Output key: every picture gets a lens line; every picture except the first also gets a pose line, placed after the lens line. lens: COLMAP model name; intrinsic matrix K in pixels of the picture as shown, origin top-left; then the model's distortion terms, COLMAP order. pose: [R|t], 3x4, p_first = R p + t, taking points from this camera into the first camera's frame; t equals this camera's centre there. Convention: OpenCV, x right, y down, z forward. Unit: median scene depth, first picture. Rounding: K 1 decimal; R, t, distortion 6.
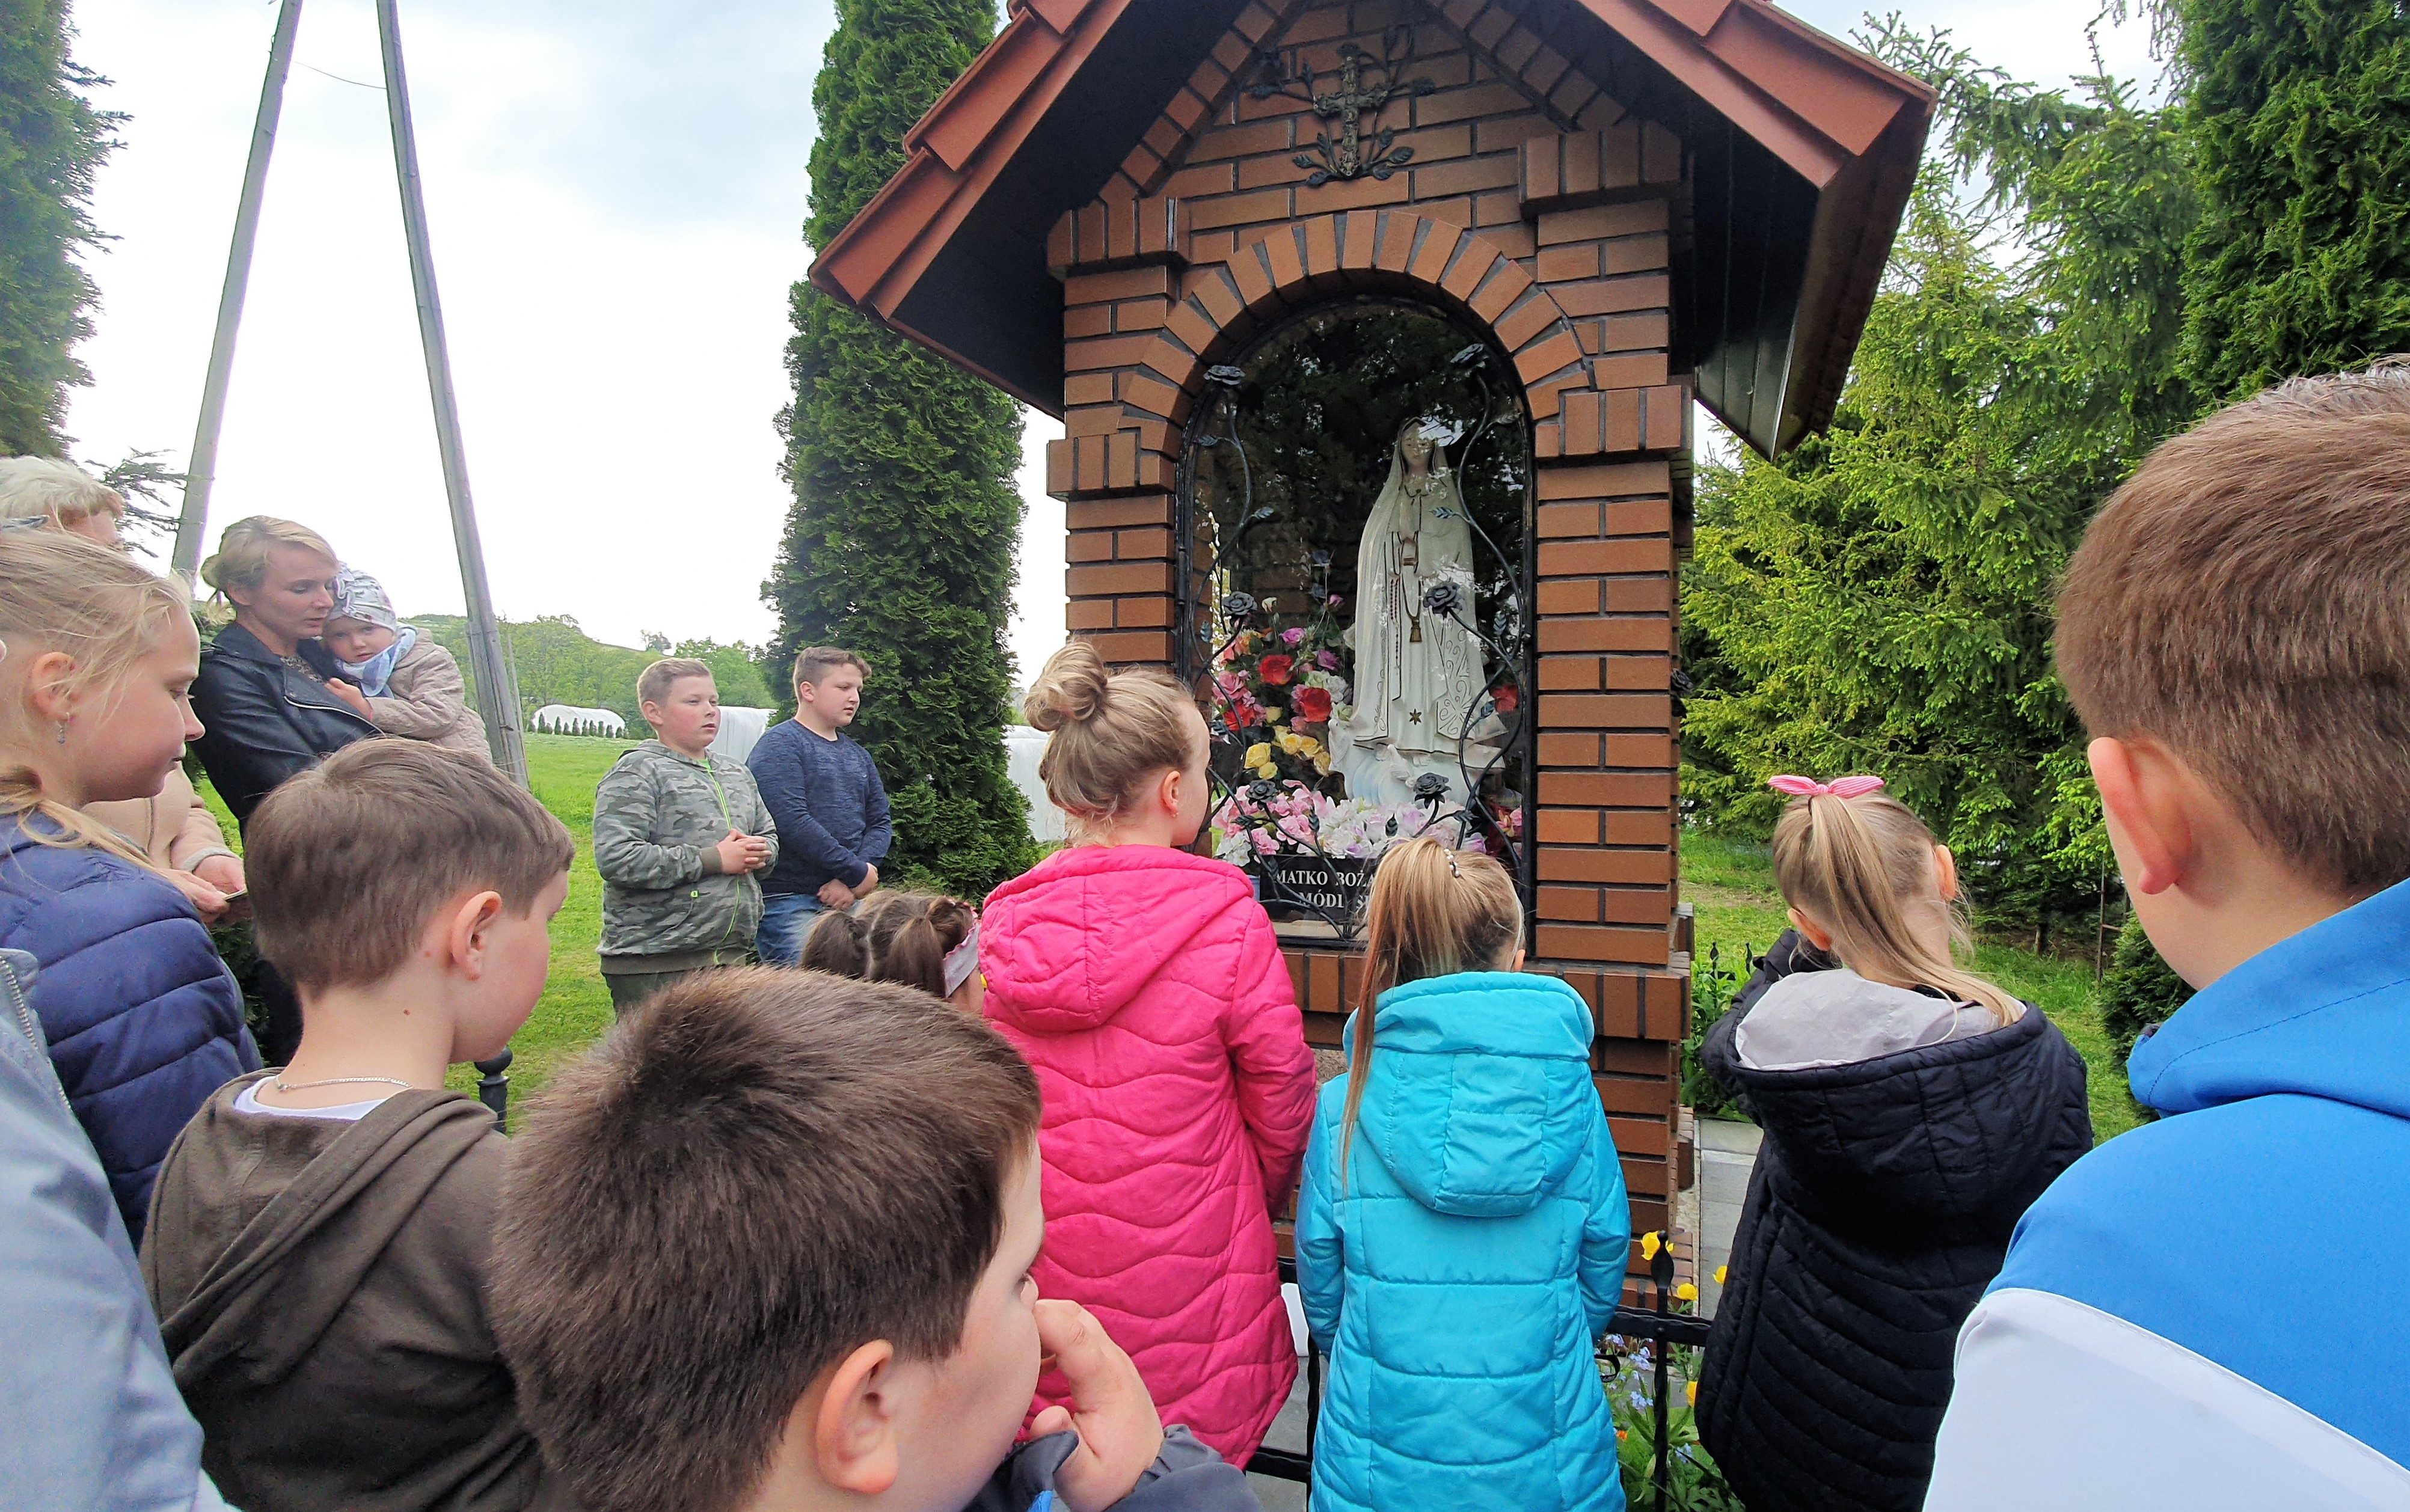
lens RADIAL K [[1128.6, 0, 1343.0], [0, 1128.6, 746.3], [0, 0, 1]] dist [0.017076, -0.014085]
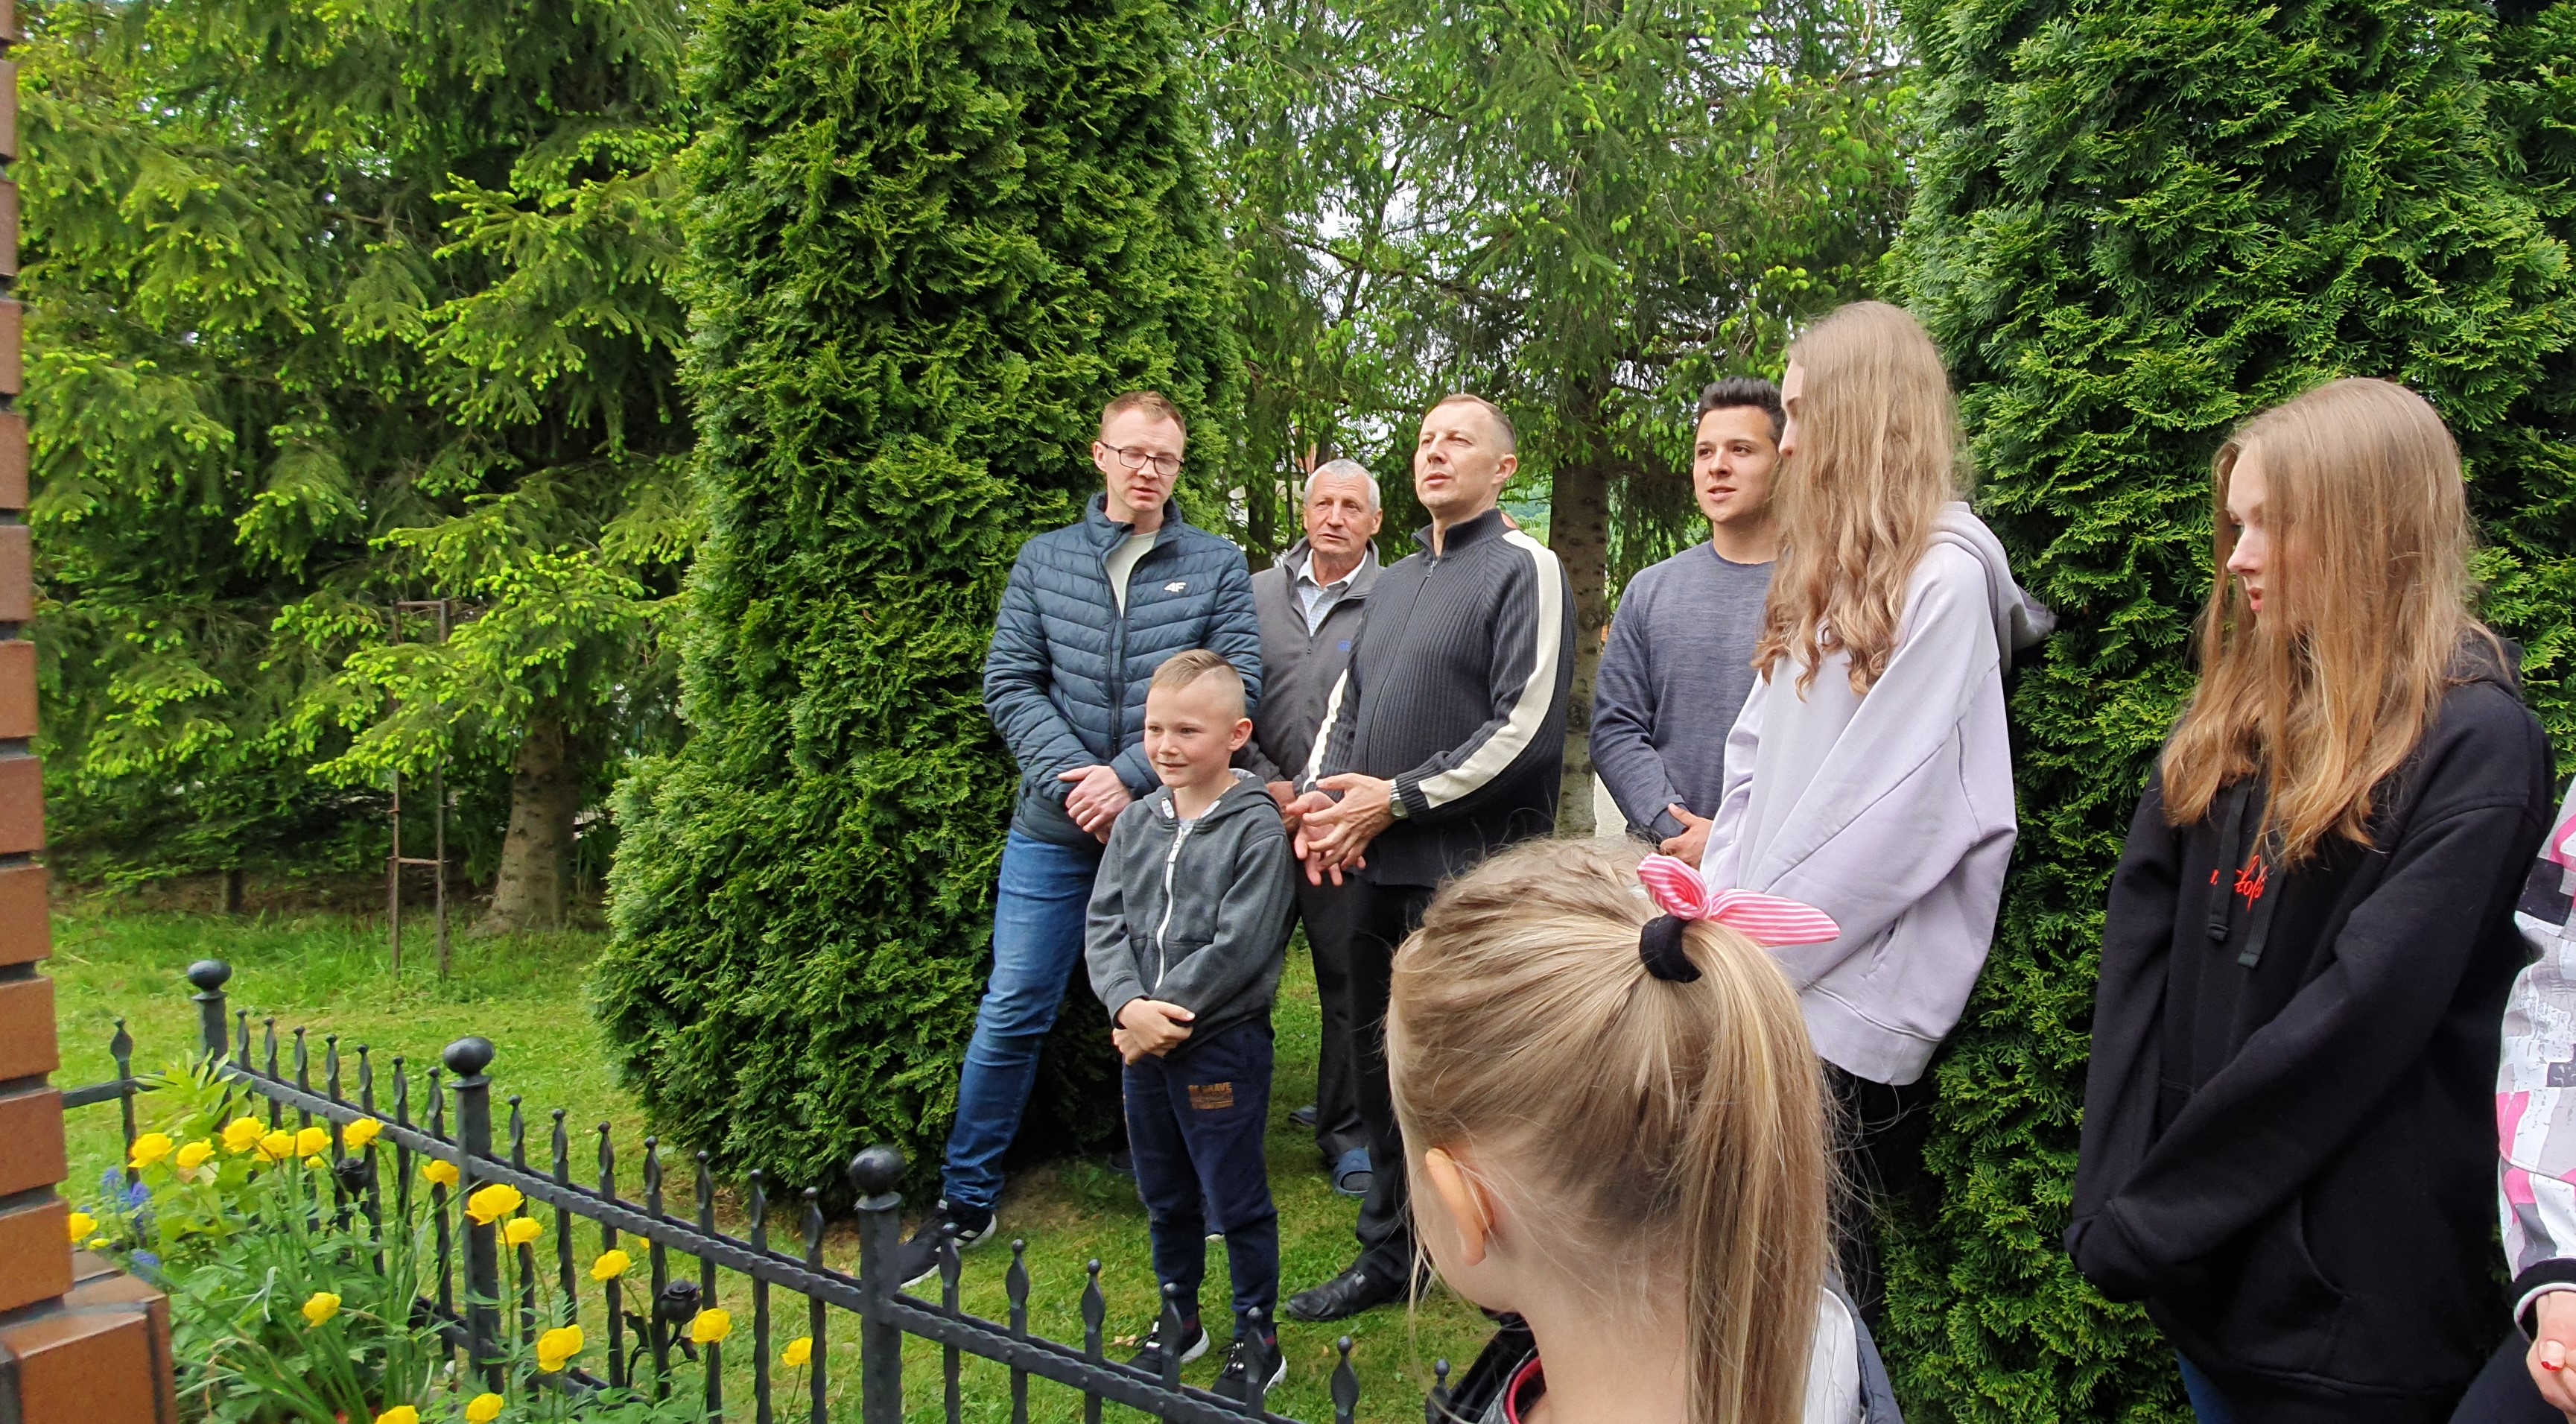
lens RADIAL K [[1346.4, 0, 1627.3], [0, 1346.4, 688.8], [0, 0, 1]] dist [0.013249, -0.019095]
pose [[0.141552, -0.060353, 0.988089, -0.028095], [-0.021093, 0.997729, 0.063964, -0.021990], [-0.989706, -0.029896, 0.139958, 0.319754]]
